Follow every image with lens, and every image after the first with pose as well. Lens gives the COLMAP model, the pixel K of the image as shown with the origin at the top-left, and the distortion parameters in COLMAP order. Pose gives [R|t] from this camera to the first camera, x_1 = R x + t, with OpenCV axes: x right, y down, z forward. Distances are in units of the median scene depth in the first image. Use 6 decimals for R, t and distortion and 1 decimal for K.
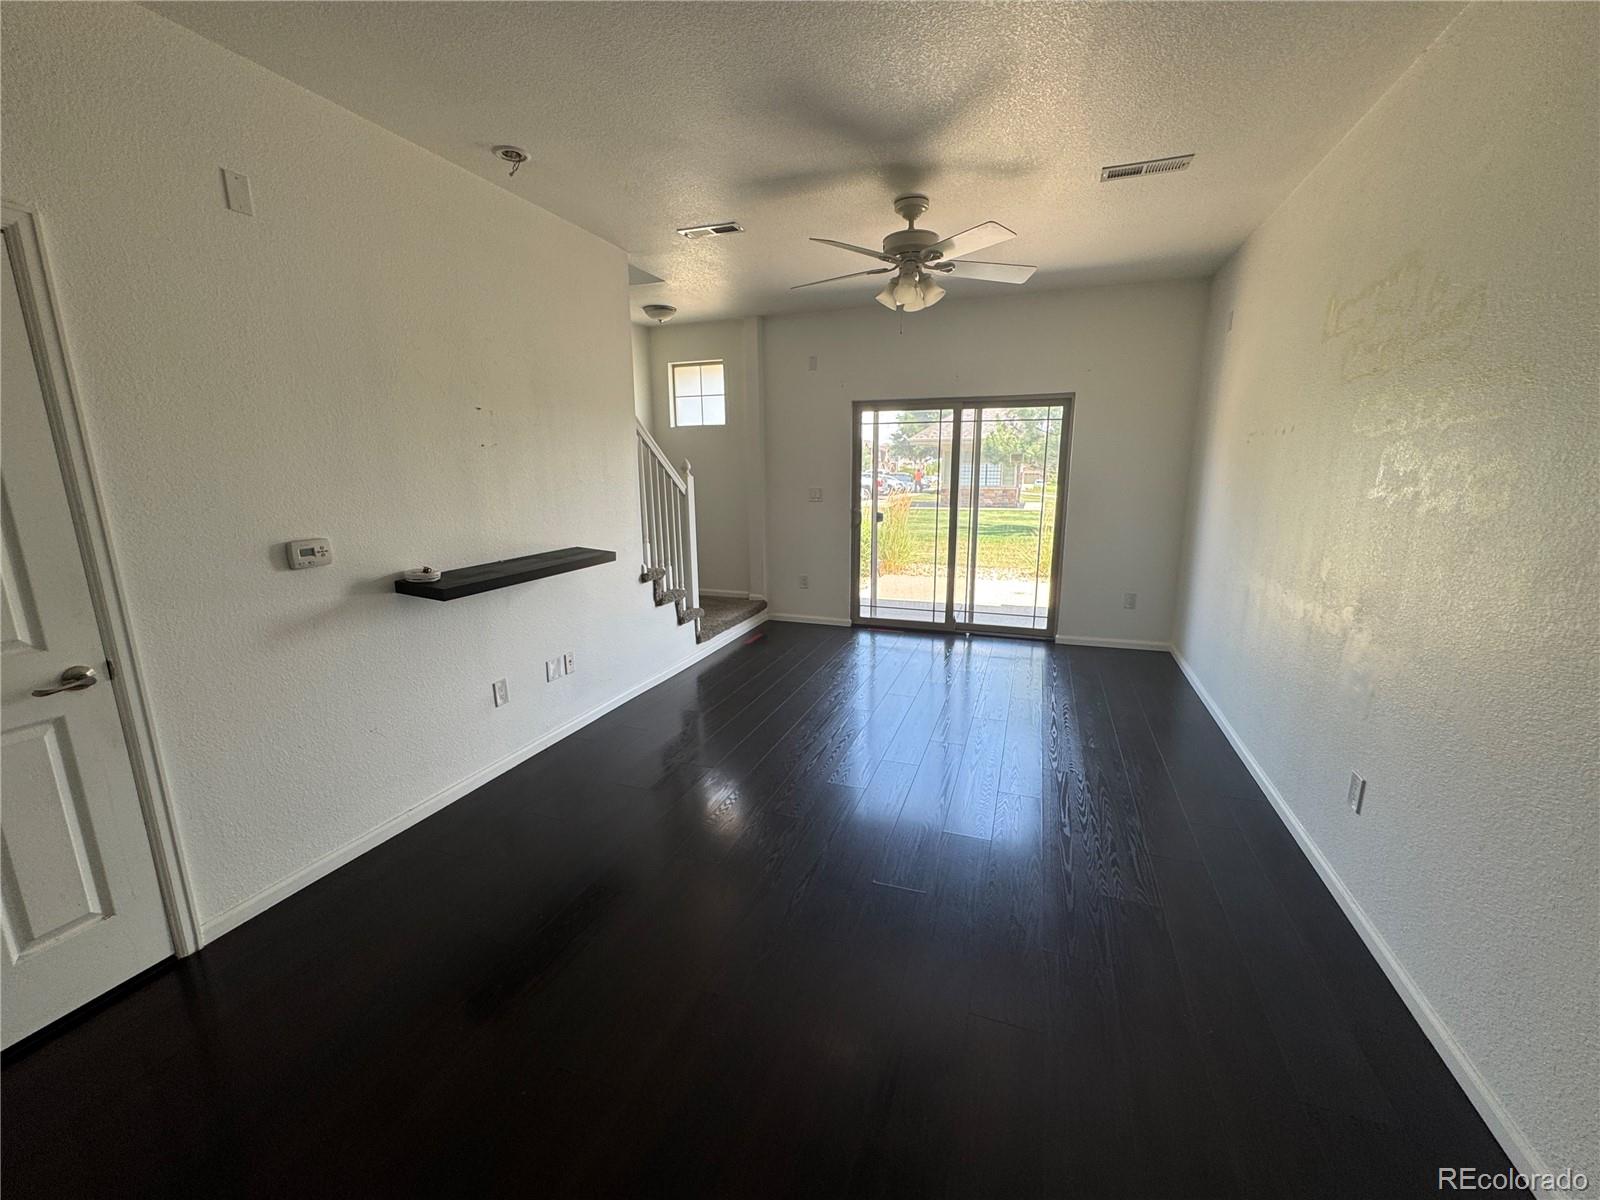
lens RADIAL K [[641.1, 0, 798.5], [0, 641.1, 601.8], [0, 0, 1]] dist [-0.008710, 0.000777]
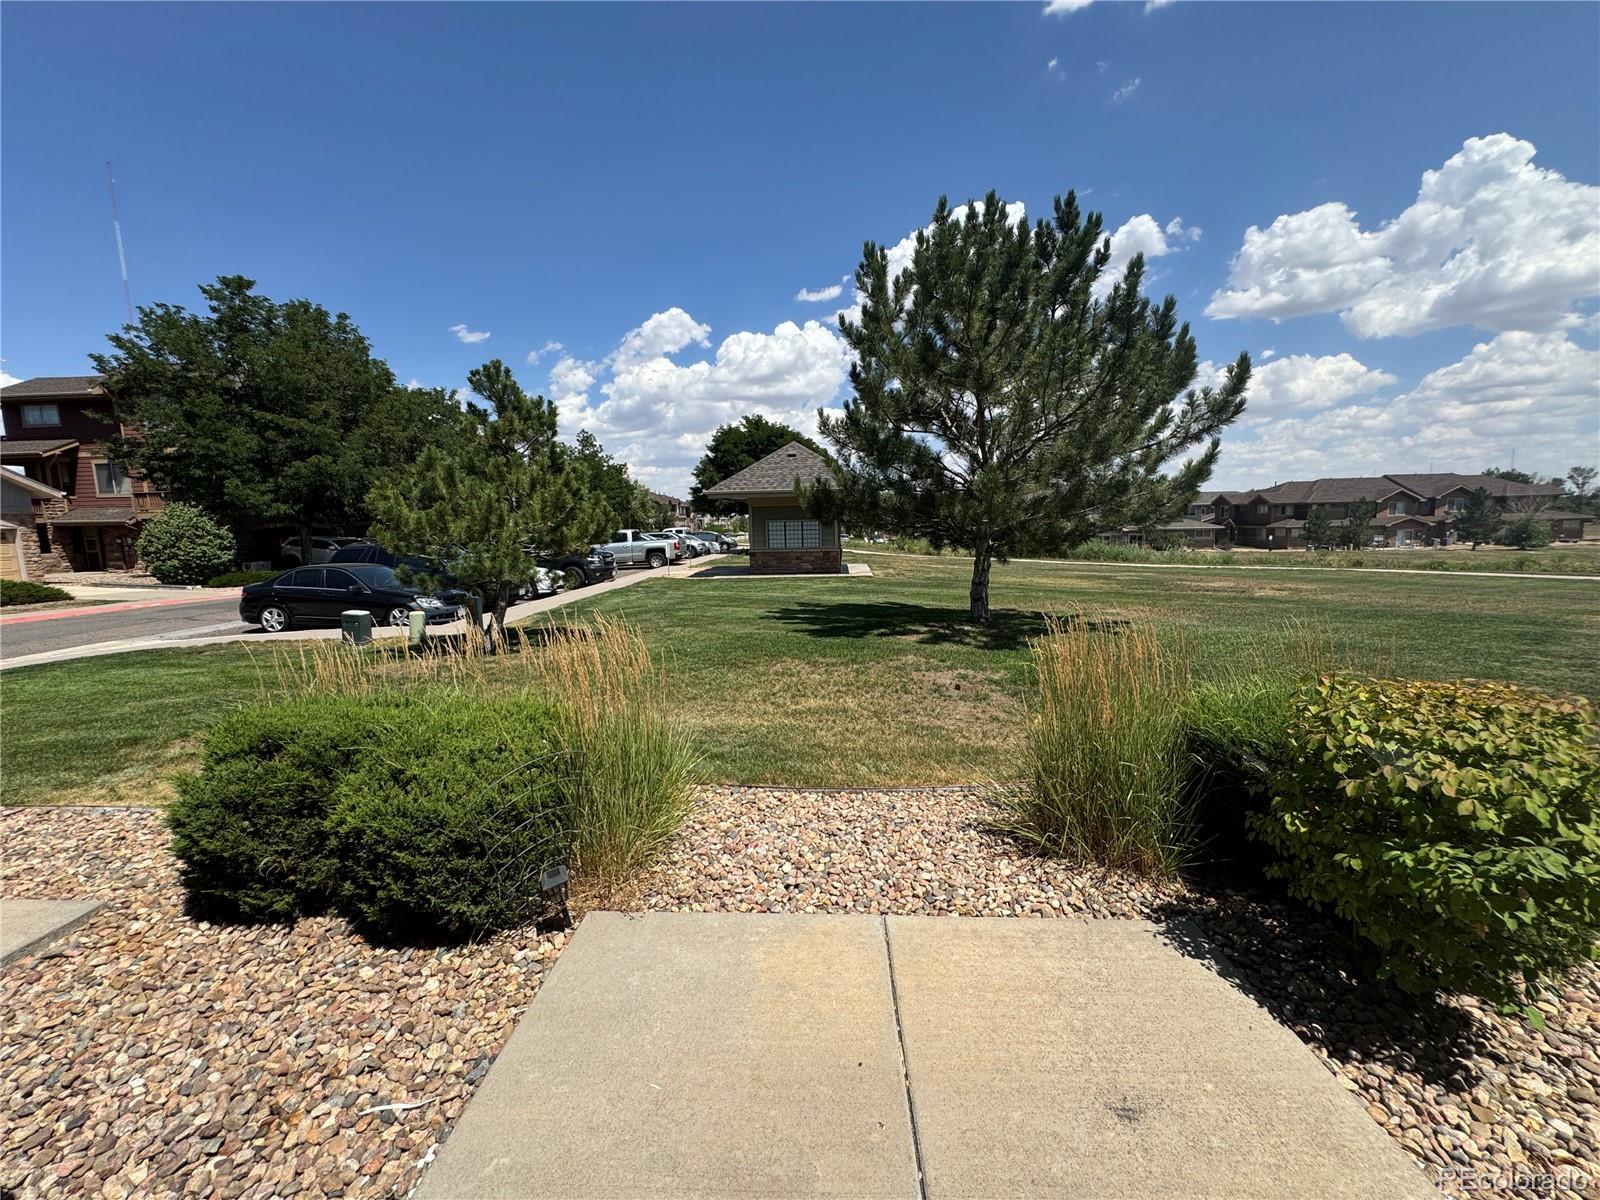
lens RADIAL K [[641.1, 0, 800.3], [0, 641.1, 599.7], [0, 0, 1]] dist [-0.008710, 0.000777]
pose [[0.958134, -0.047124, 0.282414, 0.037536], [0.072293, 0.994220, -0.079372, -0.031826], [-0.277042, 0.096465, 0.956003, 0.147615]]
